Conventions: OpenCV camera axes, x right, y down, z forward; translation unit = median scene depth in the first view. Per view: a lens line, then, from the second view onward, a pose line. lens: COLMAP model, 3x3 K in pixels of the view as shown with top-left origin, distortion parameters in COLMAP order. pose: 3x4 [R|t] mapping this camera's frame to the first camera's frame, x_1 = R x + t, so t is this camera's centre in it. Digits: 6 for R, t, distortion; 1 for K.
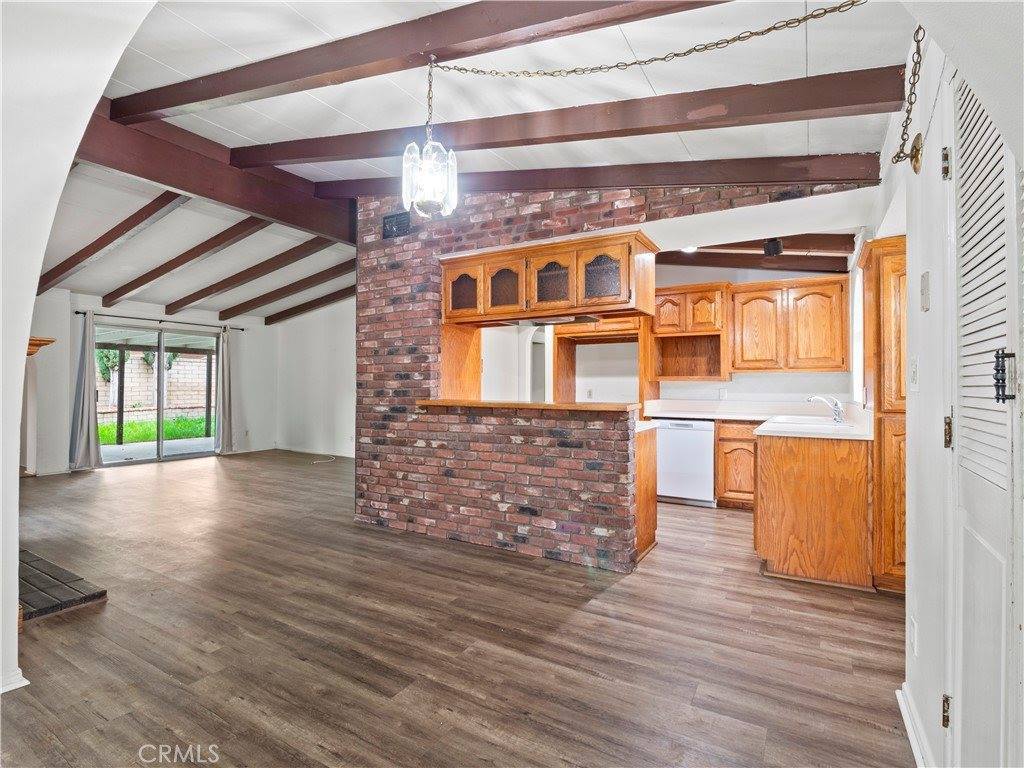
lens RADIAL K [[502.9, 0, 506.7], [0, 502.9, 384.7], [0, 0, 1]] dist [-0.014521, -0.000610]
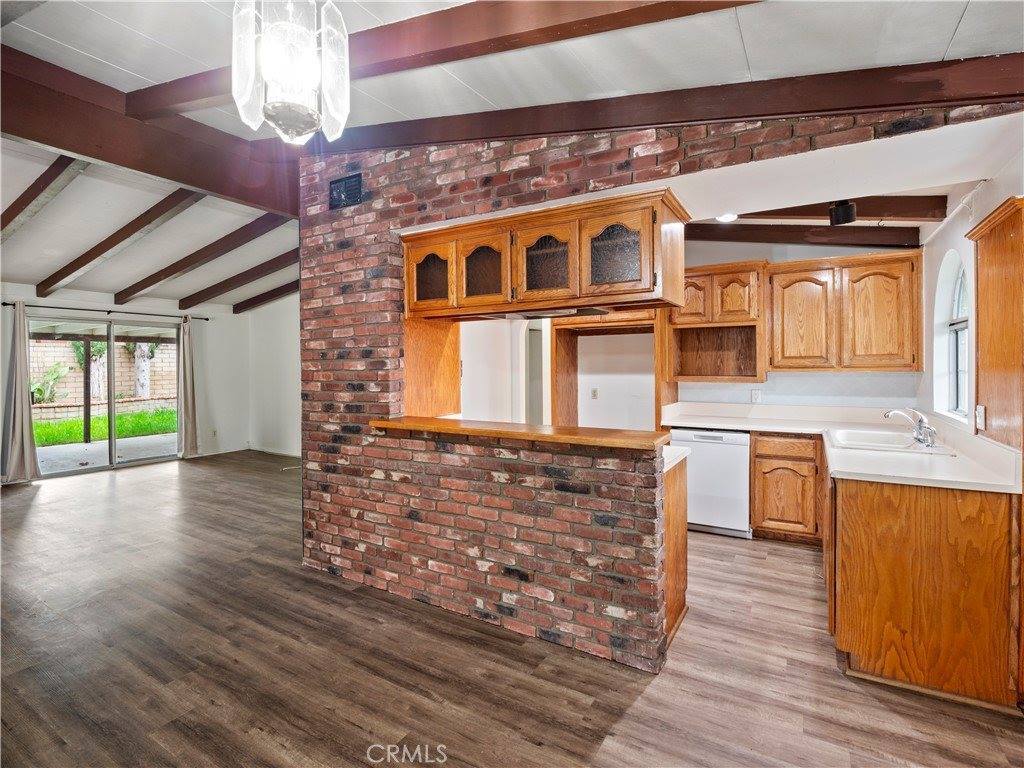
lens RADIAL K [[502.9, 0, 503.0], [0, 502.9, 372.6], [0, 0, 1]] dist [-0.014521, -0.000610]
pose [[0.999916, -0.009310, -0.009039, 0.024683], [0.009437, 0.999856, 0.014134, -0.041934], [0.008906, -0.014218, 0.999859, 0.197819]]
